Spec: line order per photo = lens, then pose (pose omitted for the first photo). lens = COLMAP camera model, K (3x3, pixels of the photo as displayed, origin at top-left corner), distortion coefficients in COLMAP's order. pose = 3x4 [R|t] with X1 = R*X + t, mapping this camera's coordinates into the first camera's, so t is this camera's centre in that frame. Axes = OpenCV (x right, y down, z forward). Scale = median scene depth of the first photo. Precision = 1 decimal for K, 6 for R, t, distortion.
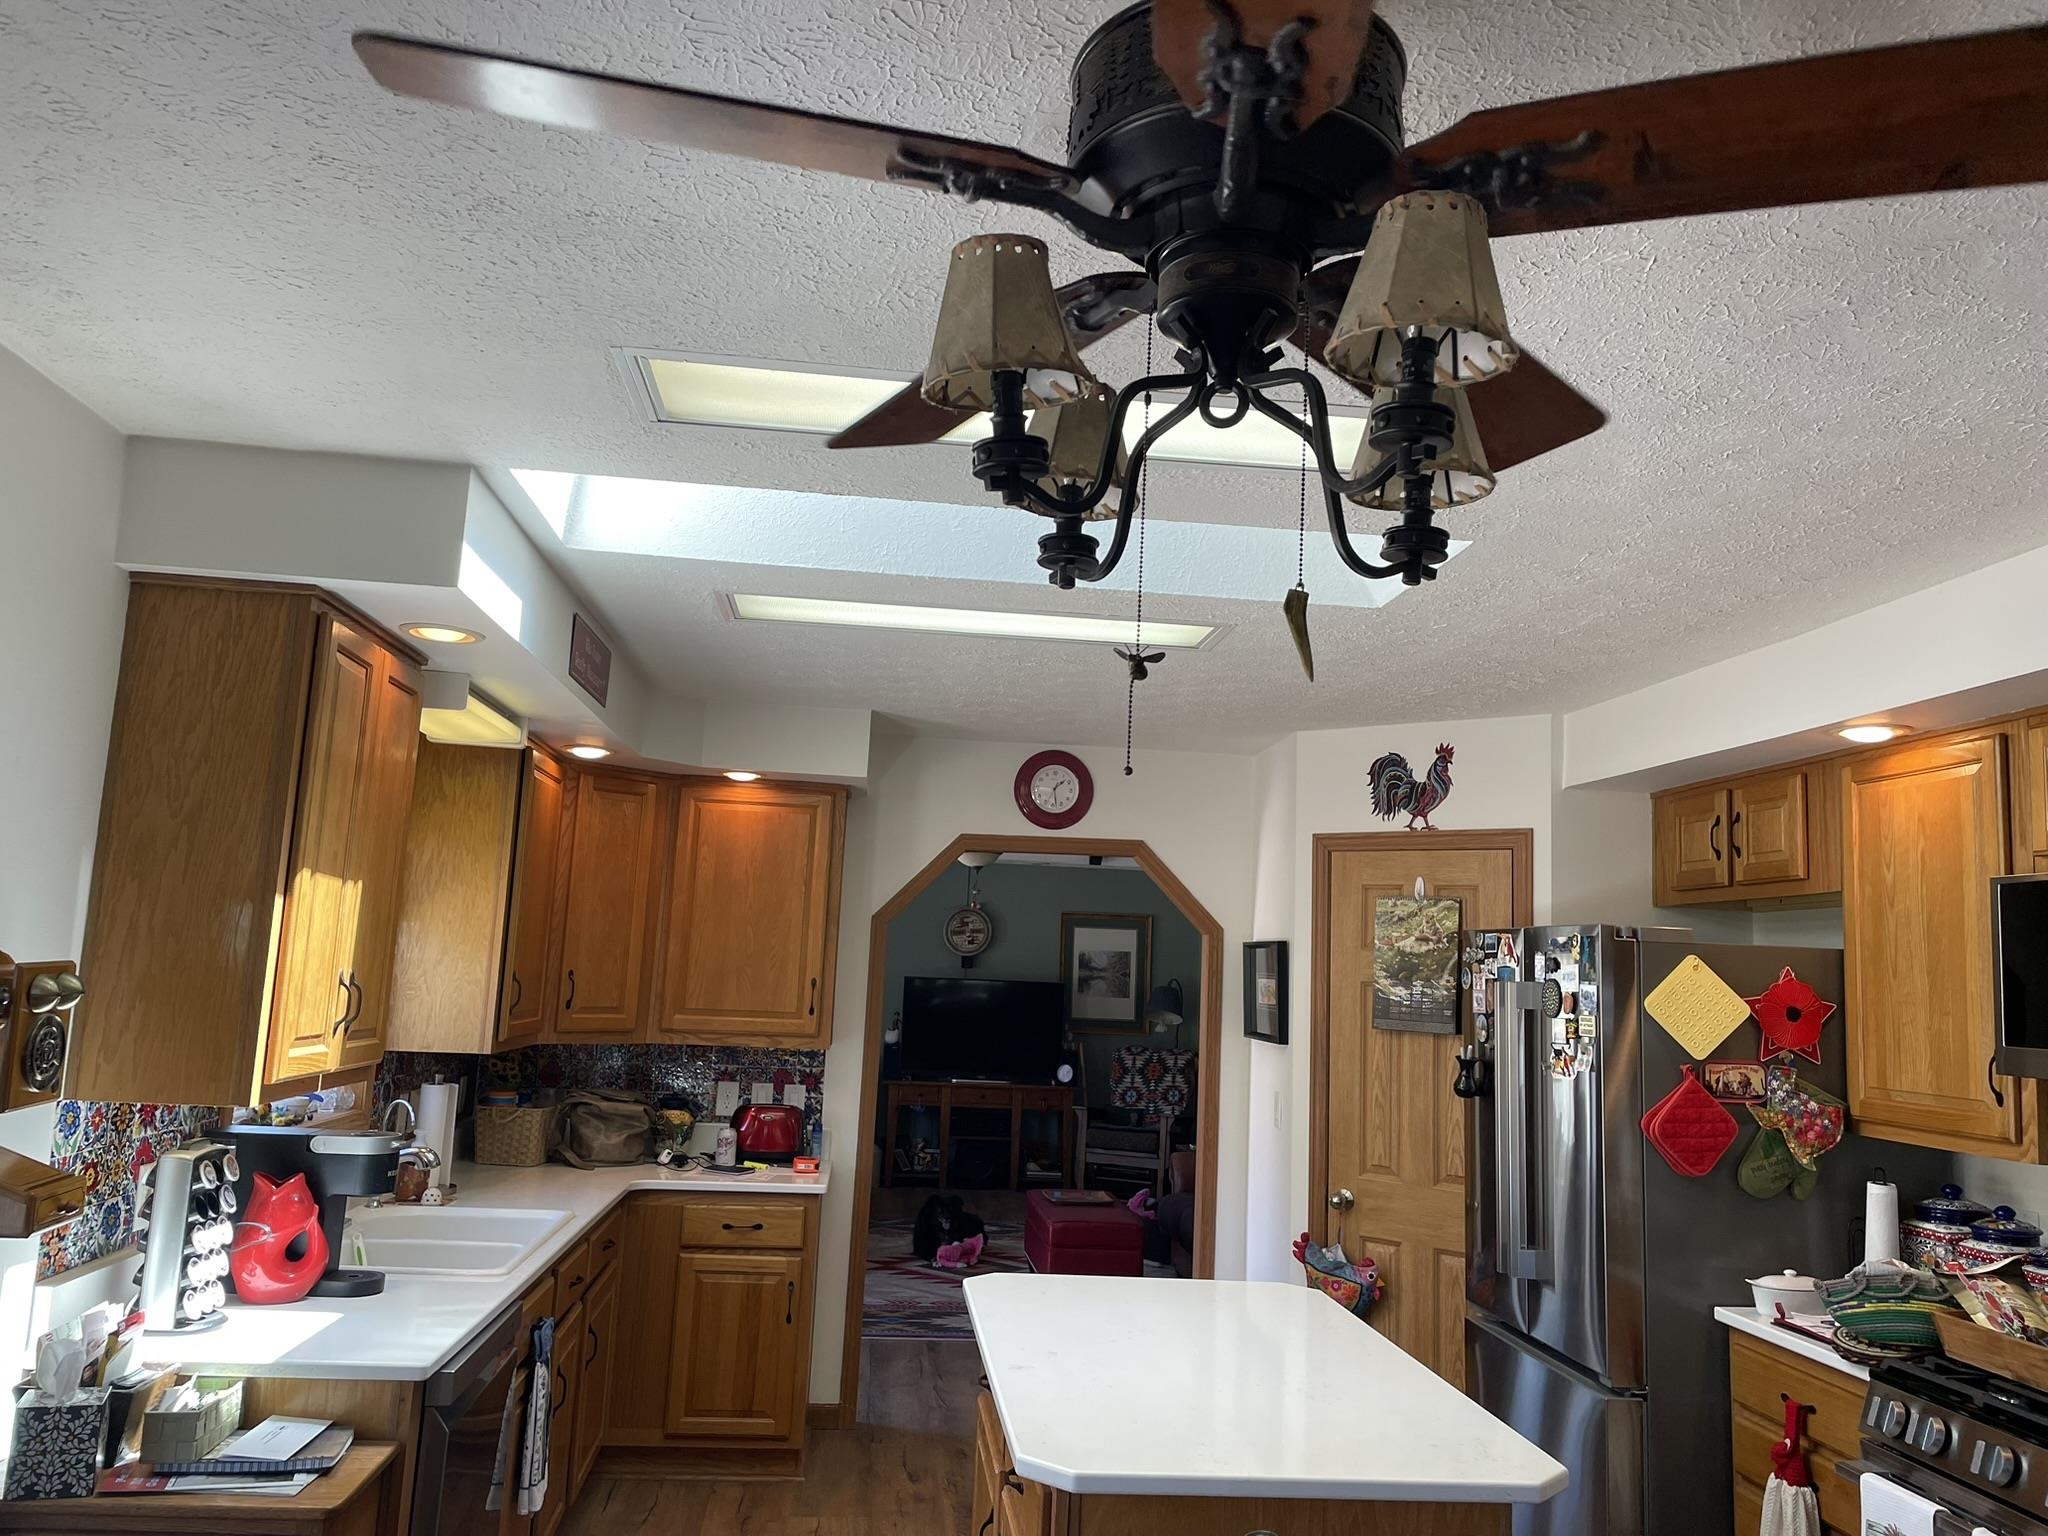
lens RADIAL K [[1543.9, 0, 1030.6], [0, 1543.9, 758.0], [0, 0, 1]] dist [0.054040, -0.061651]
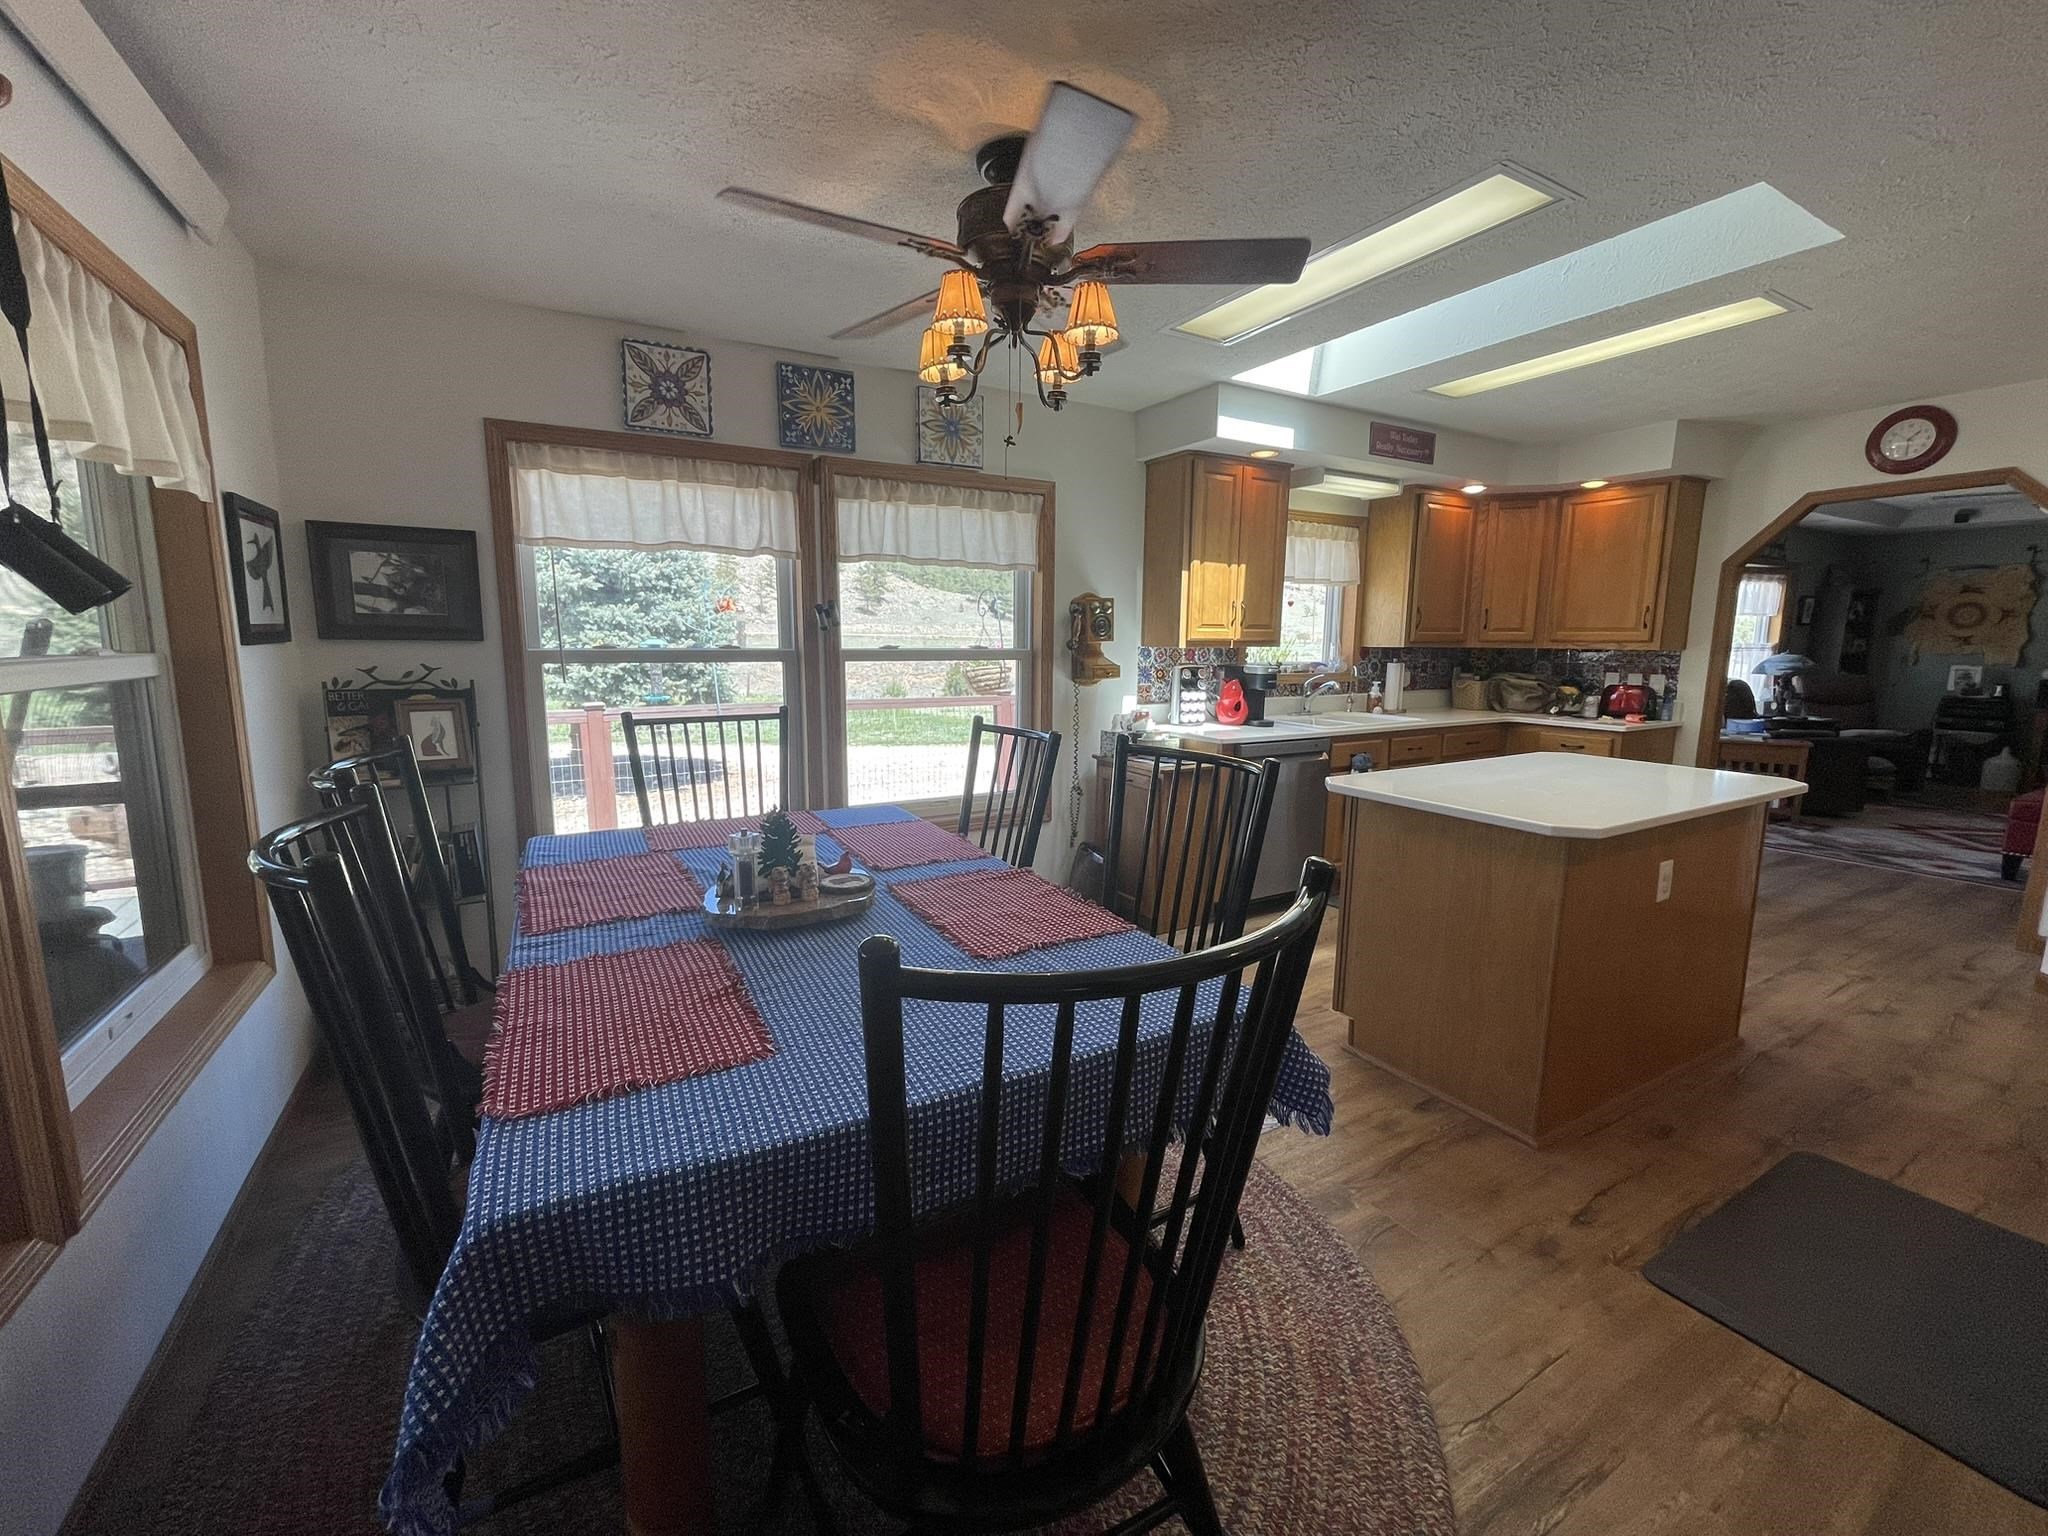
lens RADIAL K [[823.2, 0, 1026.0], [0, 823.2, 758.8], [0, 0, 1]] dist [-0.010963, 0.003274]
pose [[0.399552, 0.090550, -0.912227, 0.384546], [0.139097, 0.977599, 0.157963, 0.074345], [0.906096, -0.190002, 0.378007, 0.072432]]
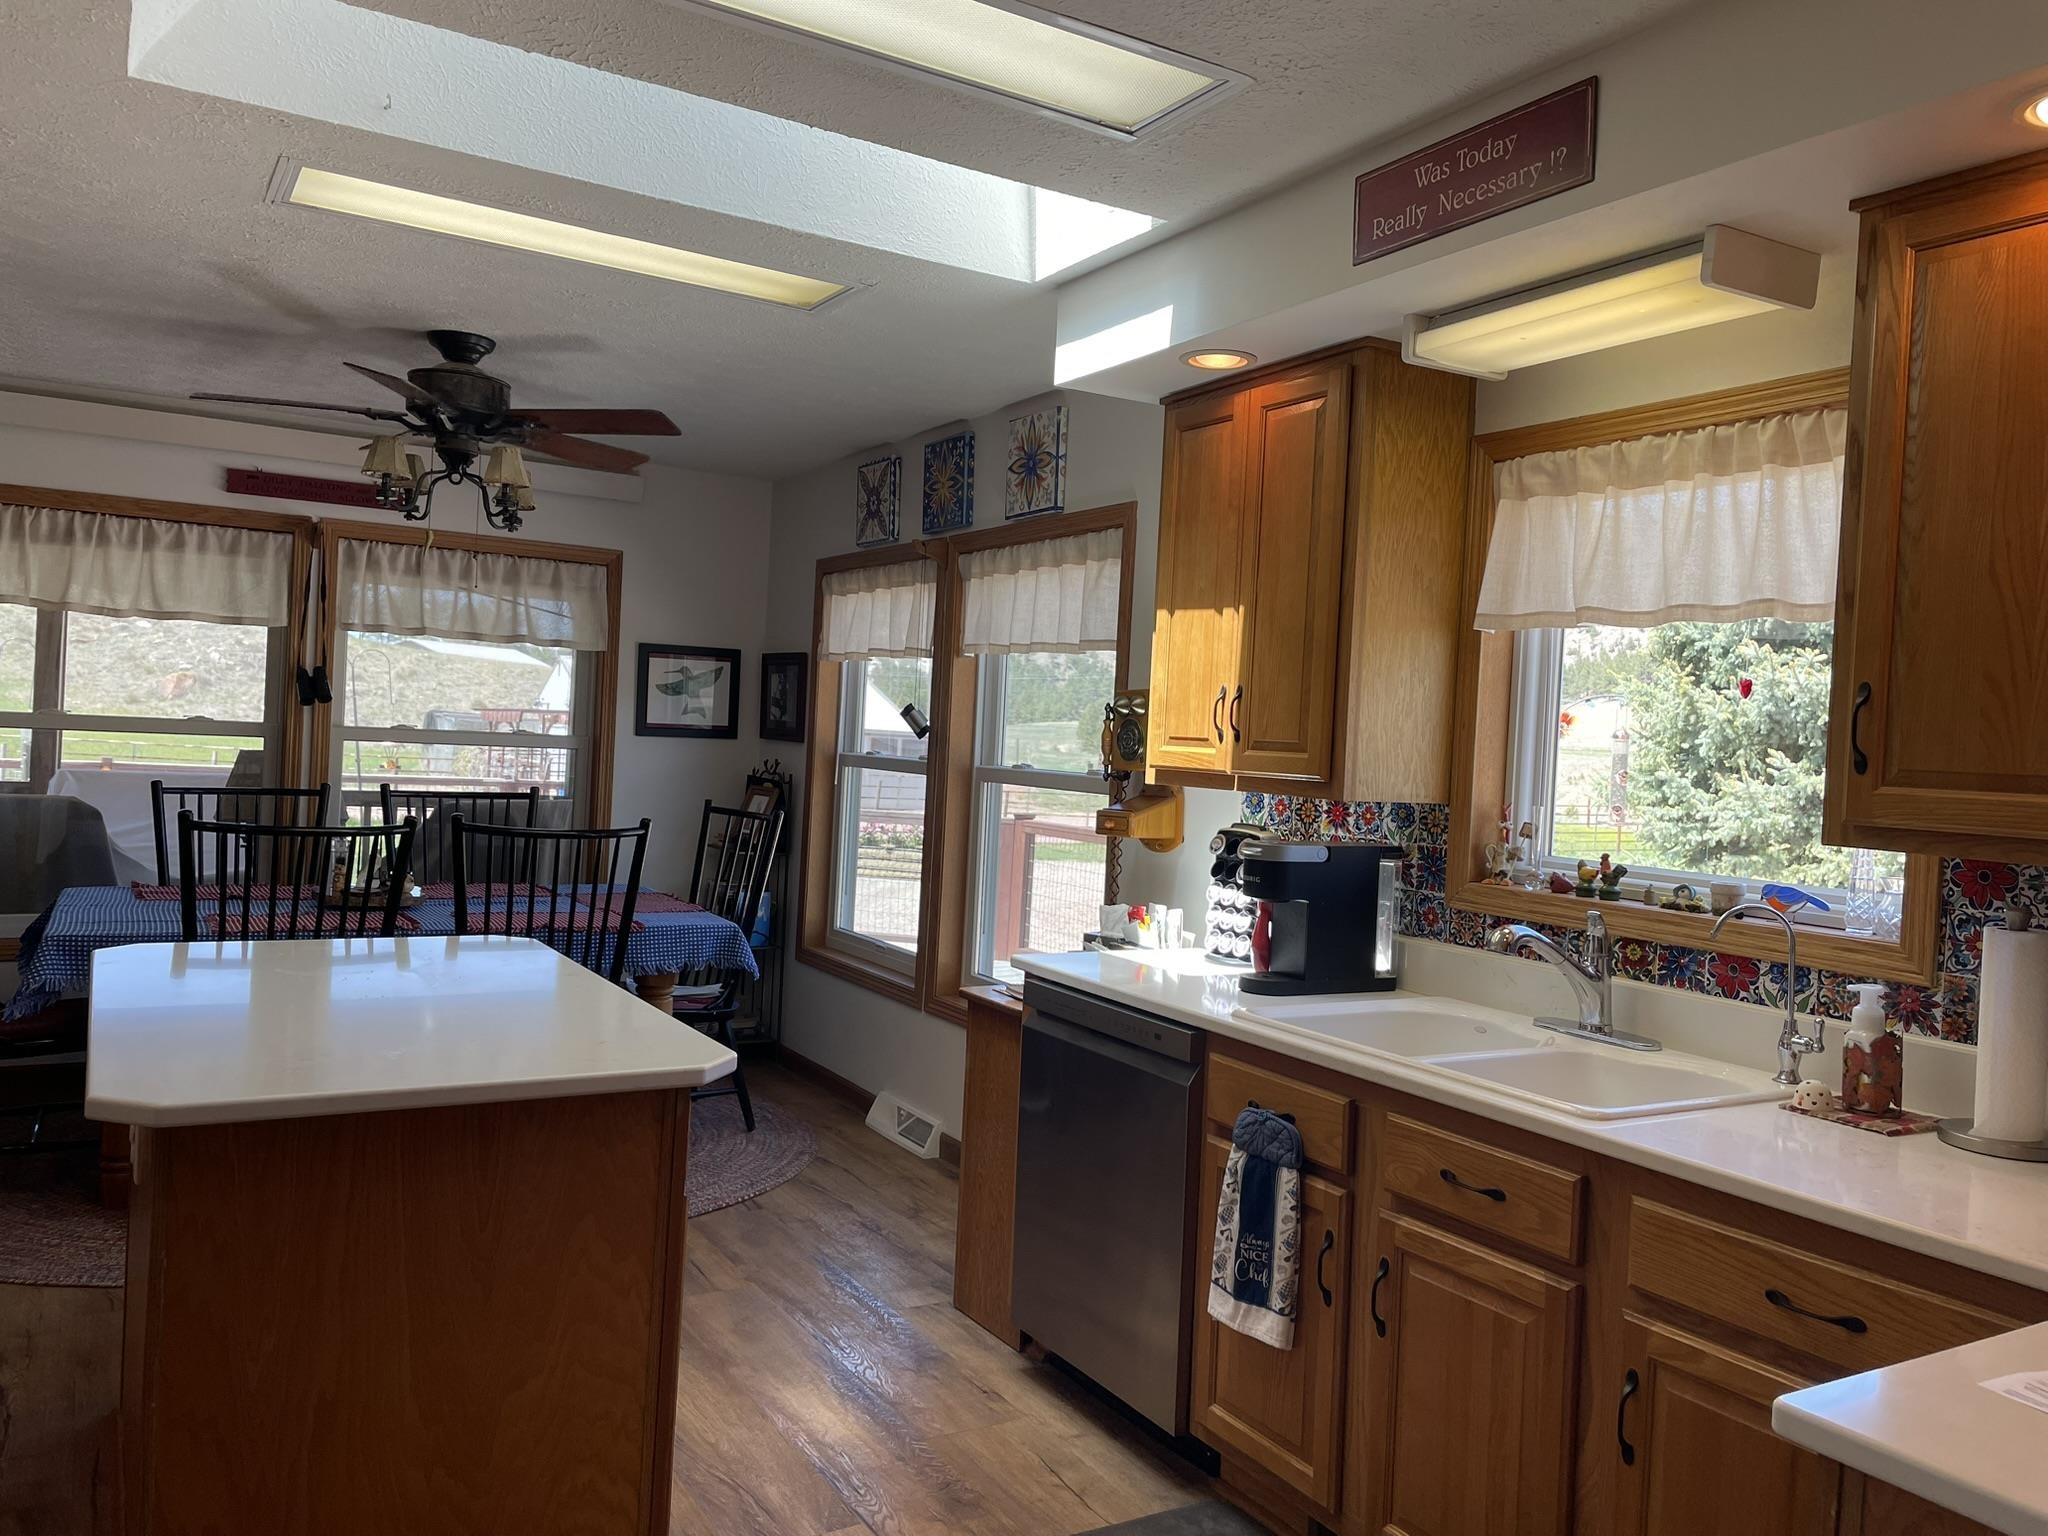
lens RADIAL K [[1543.9, 0, 1043.0], [0, 1543.9, 754.1], [0, 0, 1]] dist [0.054040, -0.061651]
pose [[-0.903267, -0.092757, -0.418933, 0.082793], [-0.038787, 0.990008, -0.135571, 0.196140], [0.427322, -0.106208, -0.897840, 1.104962]]
